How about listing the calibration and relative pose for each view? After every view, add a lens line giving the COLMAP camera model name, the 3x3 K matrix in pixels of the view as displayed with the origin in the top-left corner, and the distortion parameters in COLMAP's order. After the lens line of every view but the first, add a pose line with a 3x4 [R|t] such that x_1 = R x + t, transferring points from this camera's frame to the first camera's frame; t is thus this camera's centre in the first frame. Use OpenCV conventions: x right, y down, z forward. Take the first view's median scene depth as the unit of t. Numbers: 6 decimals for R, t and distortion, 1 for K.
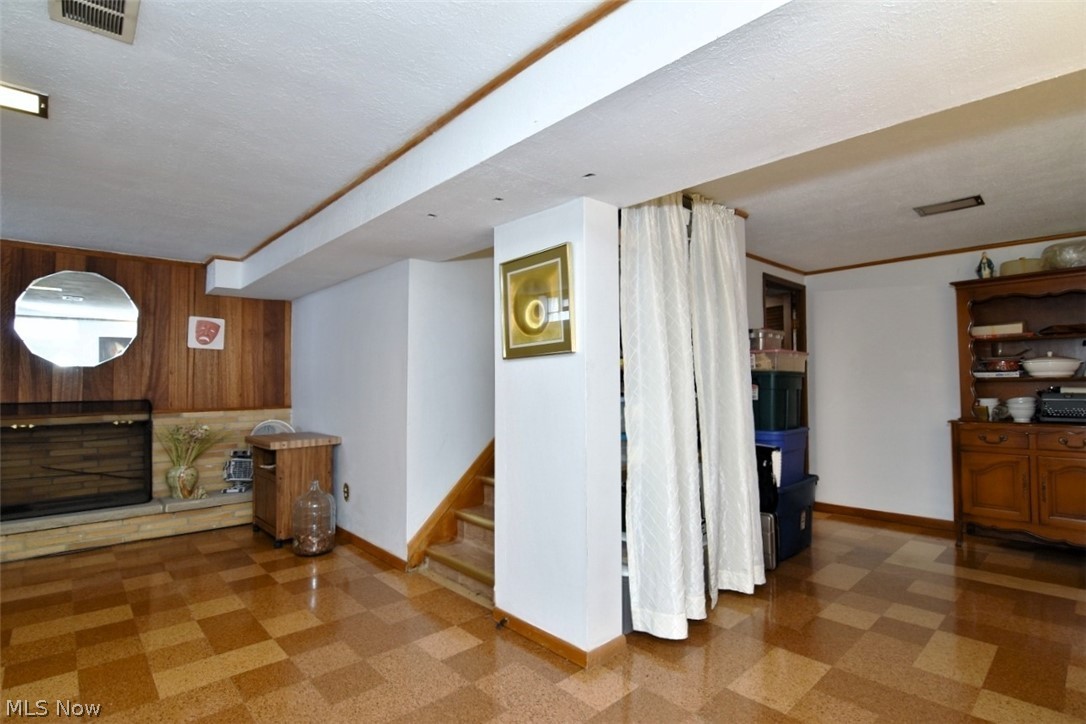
lens RADIAL K [[525.6, 0, 539.6], [0, 525.6, 364.8], [0, 0, 1]] dist [-0.005065, -0.010922]
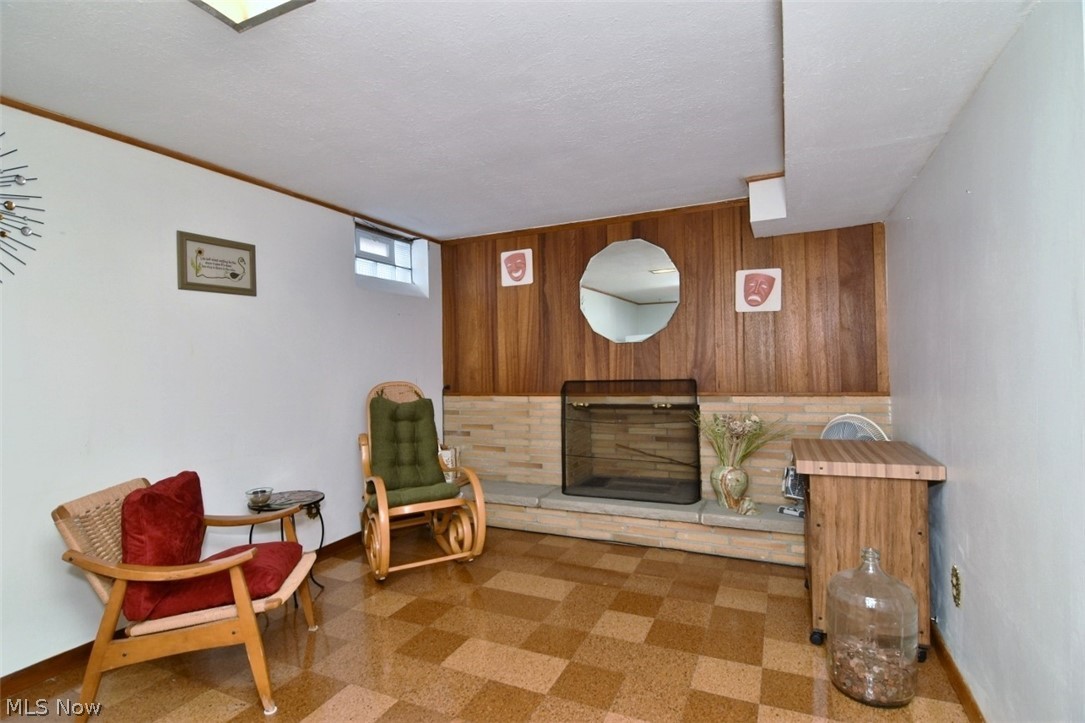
lens RADIAL K [[525.1, 0, 539.1], [0, 525.1, 364.3], [0, 0, 1]] dist [-0.005065, -0.010922]
pose [[0.385981, -0.000994, -0.922506, -0.075139], [0.050968, 0.998495, 0.020250, 0.013547], [0.921098, -0.054834, 0.385451, 0.443322]]
